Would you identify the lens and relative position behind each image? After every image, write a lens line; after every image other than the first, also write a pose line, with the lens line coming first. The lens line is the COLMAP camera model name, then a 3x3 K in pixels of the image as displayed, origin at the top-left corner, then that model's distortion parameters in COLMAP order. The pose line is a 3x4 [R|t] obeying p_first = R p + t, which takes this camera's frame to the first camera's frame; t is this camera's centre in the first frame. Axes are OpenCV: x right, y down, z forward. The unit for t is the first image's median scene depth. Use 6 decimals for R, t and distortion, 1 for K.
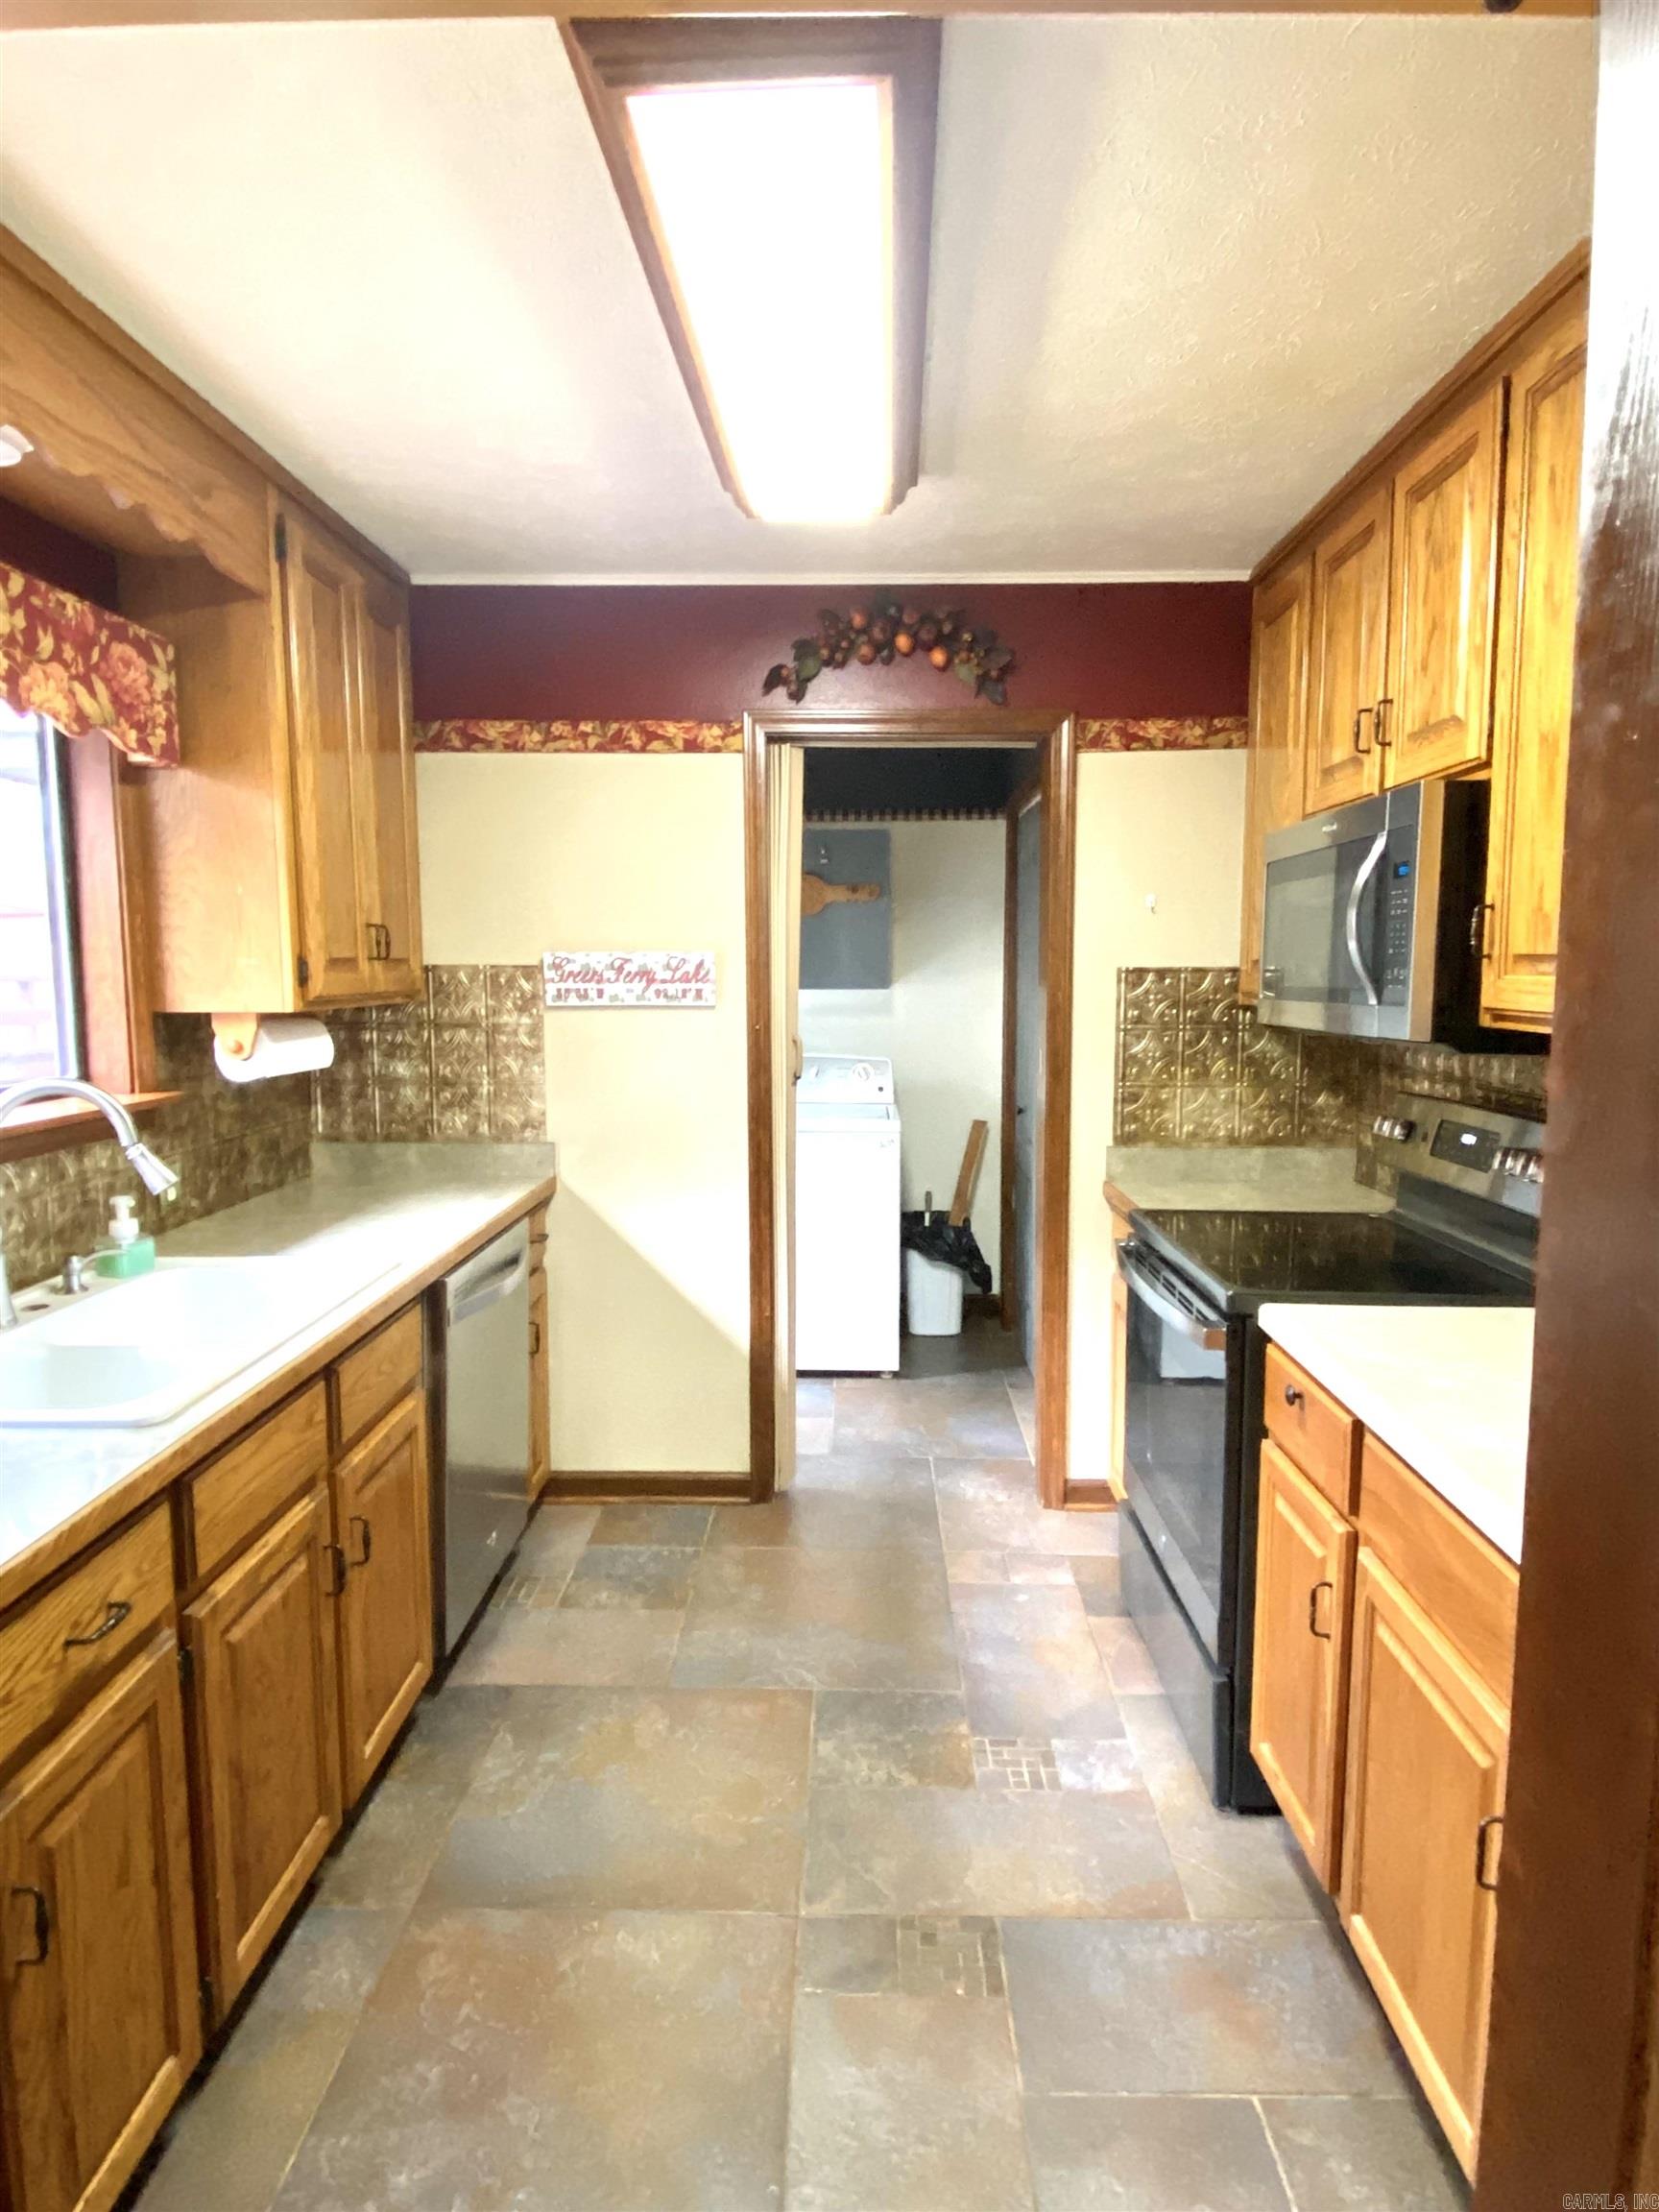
lens RADIAL K [[1243.4, 0, 829.5], [0, 1243.4, 1106.0], [0, 0, 1]] dist [0.002202, -0.013098]
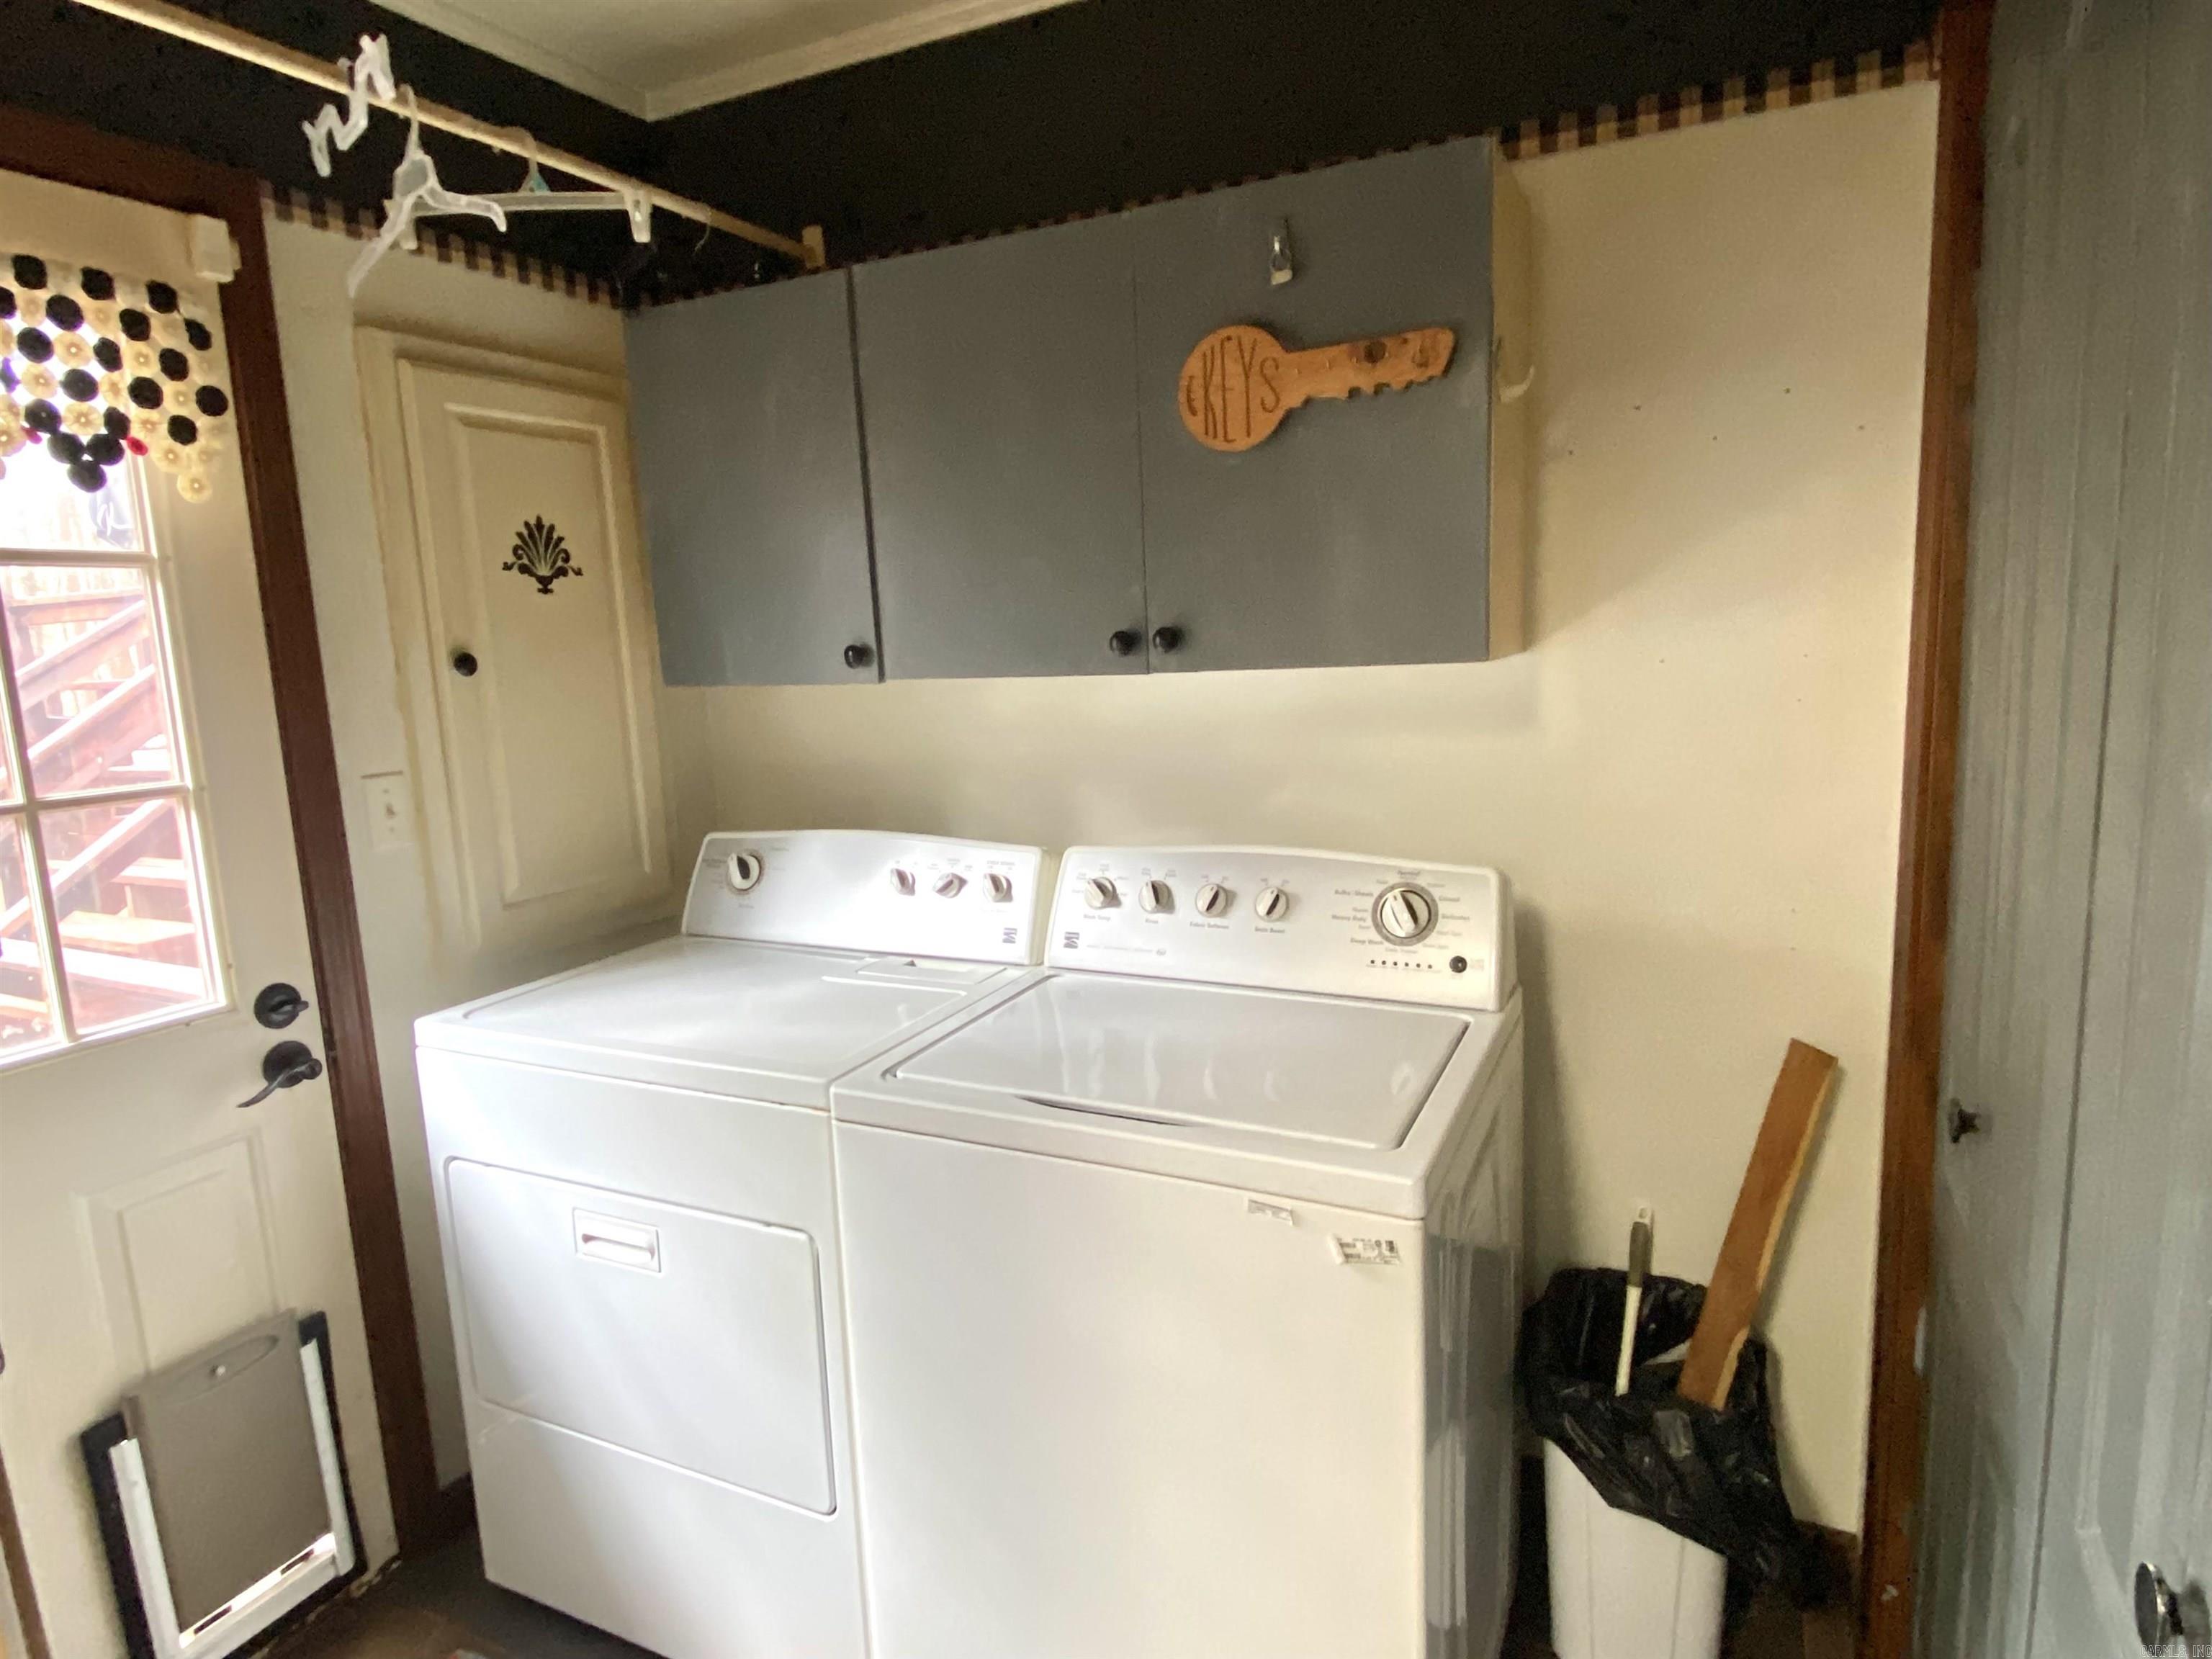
lens RADIAL K [[1243.4, 0, 1106.0], [0, 1243.4, 829.5], [0, 0, 1]] dist [0.002202, -0.013098]
pose [[0.907681, 0.027858, -0.418734, 0.088650], [-0.006035, 0.998558, 0.053351, -0.064652], [0.419616, -0.045899, 0.906540, 0.634613]]
